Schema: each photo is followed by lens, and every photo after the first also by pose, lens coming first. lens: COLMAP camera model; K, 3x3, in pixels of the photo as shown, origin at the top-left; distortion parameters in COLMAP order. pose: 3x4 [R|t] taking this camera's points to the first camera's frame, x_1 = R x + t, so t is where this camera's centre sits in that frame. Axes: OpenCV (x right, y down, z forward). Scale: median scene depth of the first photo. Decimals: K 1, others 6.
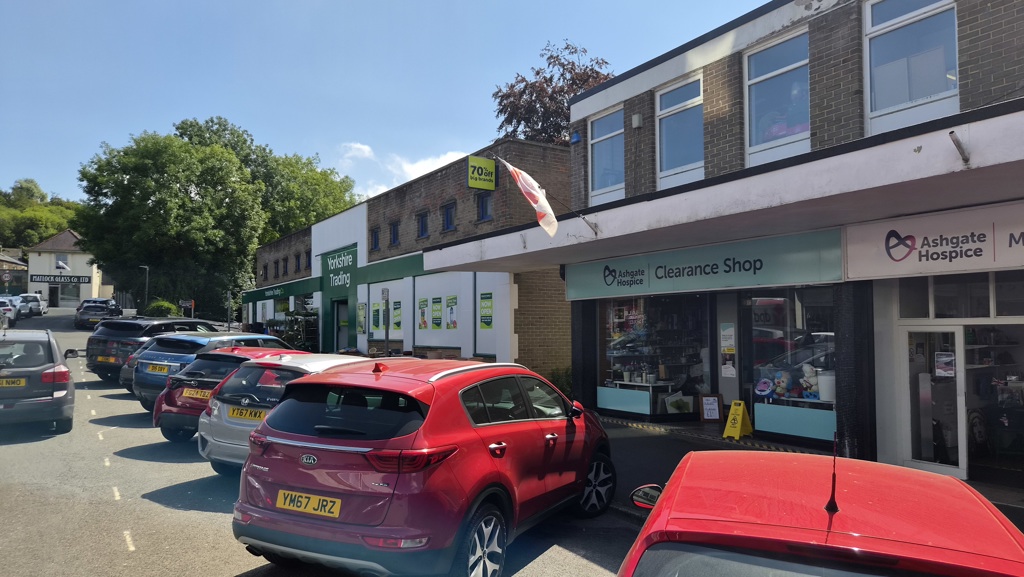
lens RADIAL K [[684.9, 0, 514.6], [0, 684.9, 292.8], [0, 0, 1]] dist [0.050966, -0.002549]
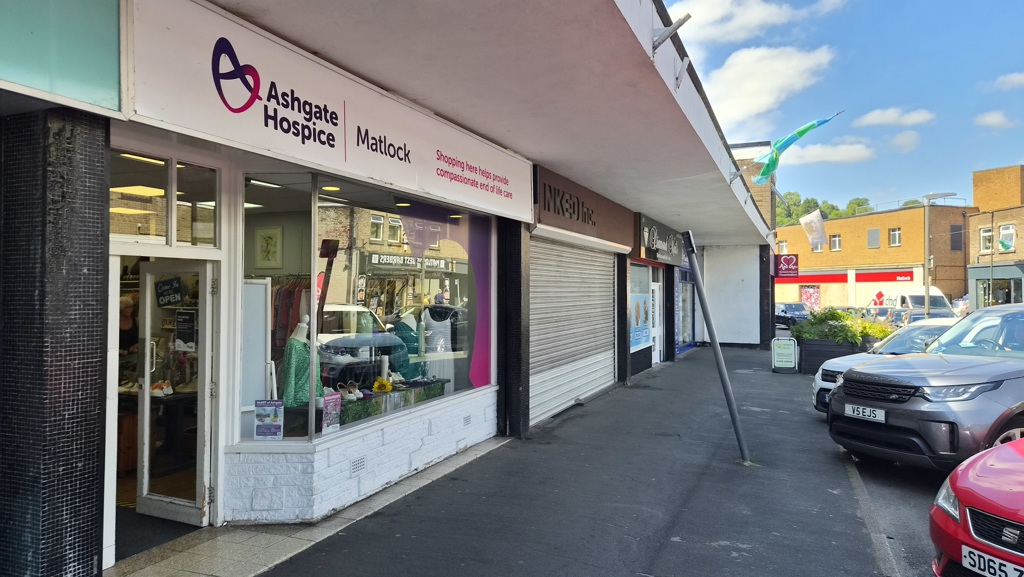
lens RADIAL K [[684.9, 0, 514.6], [0, 684.9, 292.8], [0, 0, 1]] dist [0.050966, -0.002549]
pose [[-0.575082, 0.009173, 0.818045, 0.051779], [-0.040120, 0.998418, -0.039400, 0.062693], [-0.817112, -0.055478, -0.573804, 0.814613]]
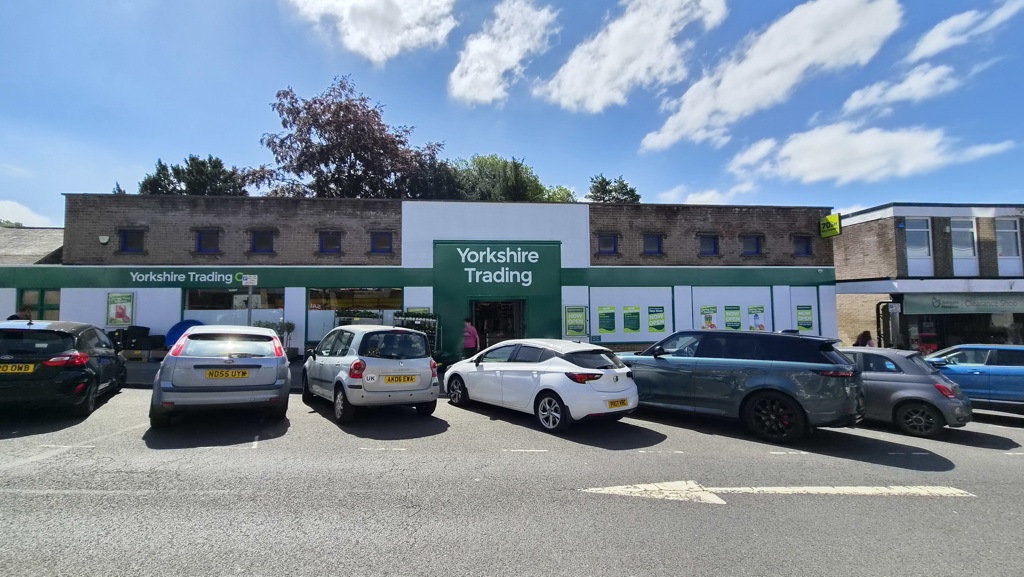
lens RADIAL K [[425.6, 0, 512.0], [0, 425.6, 288.5], [0, 0, 1]] dist [0.016818, 0.000013]
pose [[0.435771, 0.052752, 0.898511, -1.705123], [-0.041831, 0.998389, -0.038328, 0.037903], [-0.899085, -0.020884, 0.437275, 1.749383]]
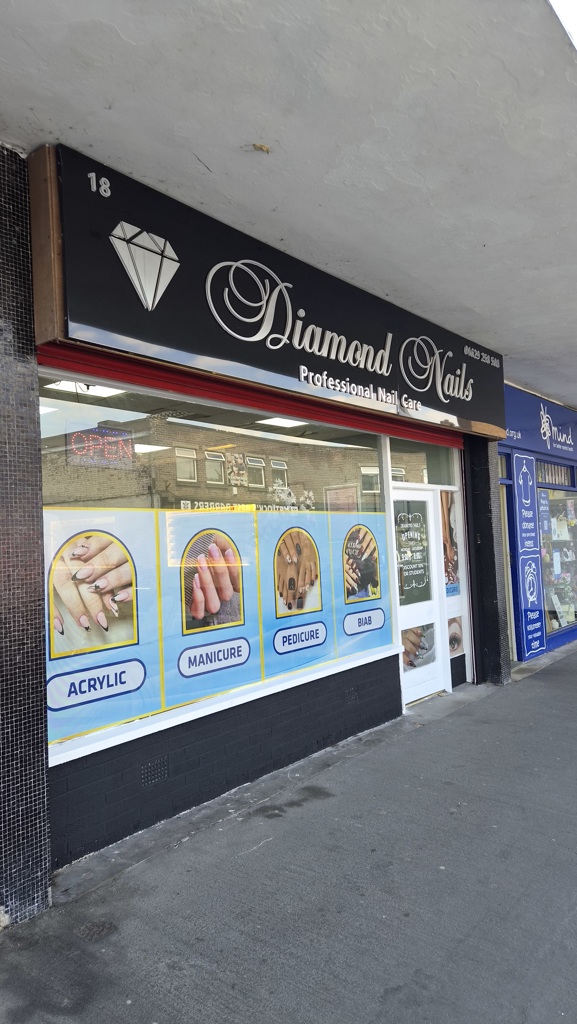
lens RADIAL K [[684.9, 0, 288.5], [0, 684.9, 512.0], [0, 0, 1]] dist [0.050966, -0.002549]
pose [[-0.317110, 0.088136, 0.944284, 0.604601], [0.013821, 0.995996, -0.088321, 0.041761], [-0.948288, -0.014956, -0.317059, -0.027895]]
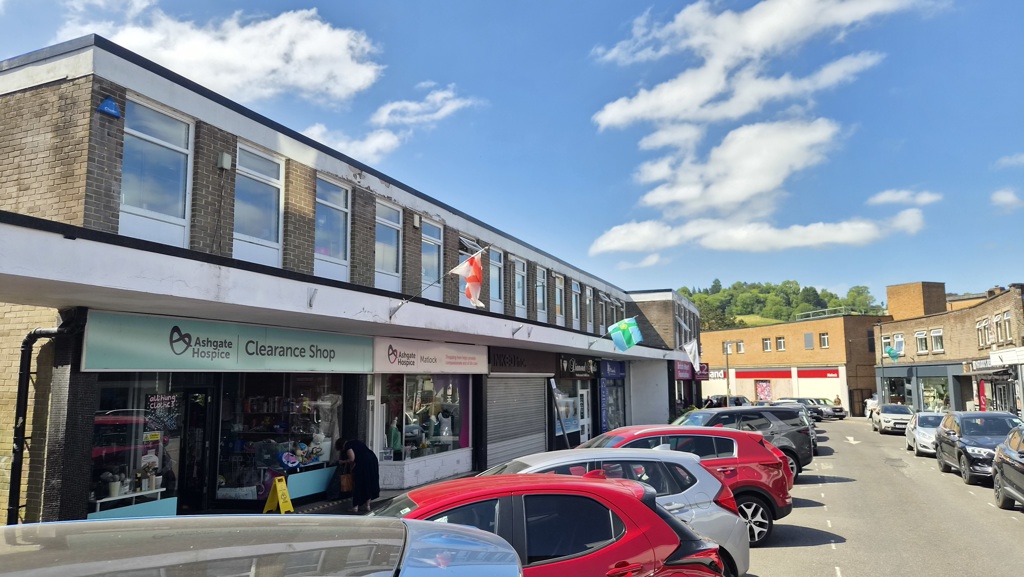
lens RADIAL K [[682.4, 0, 499.6], [0, 682.4, 292.0], [0, 0, 1]] dist [0.080772, -0.064511]
pose [[-0.549564, 0.119893, 0.826804, -0.741521], [-0.034662, 0.985525, -0.165948, 0.037976], [-0.834732, -0.119858, -0.537453, 1.256594]]
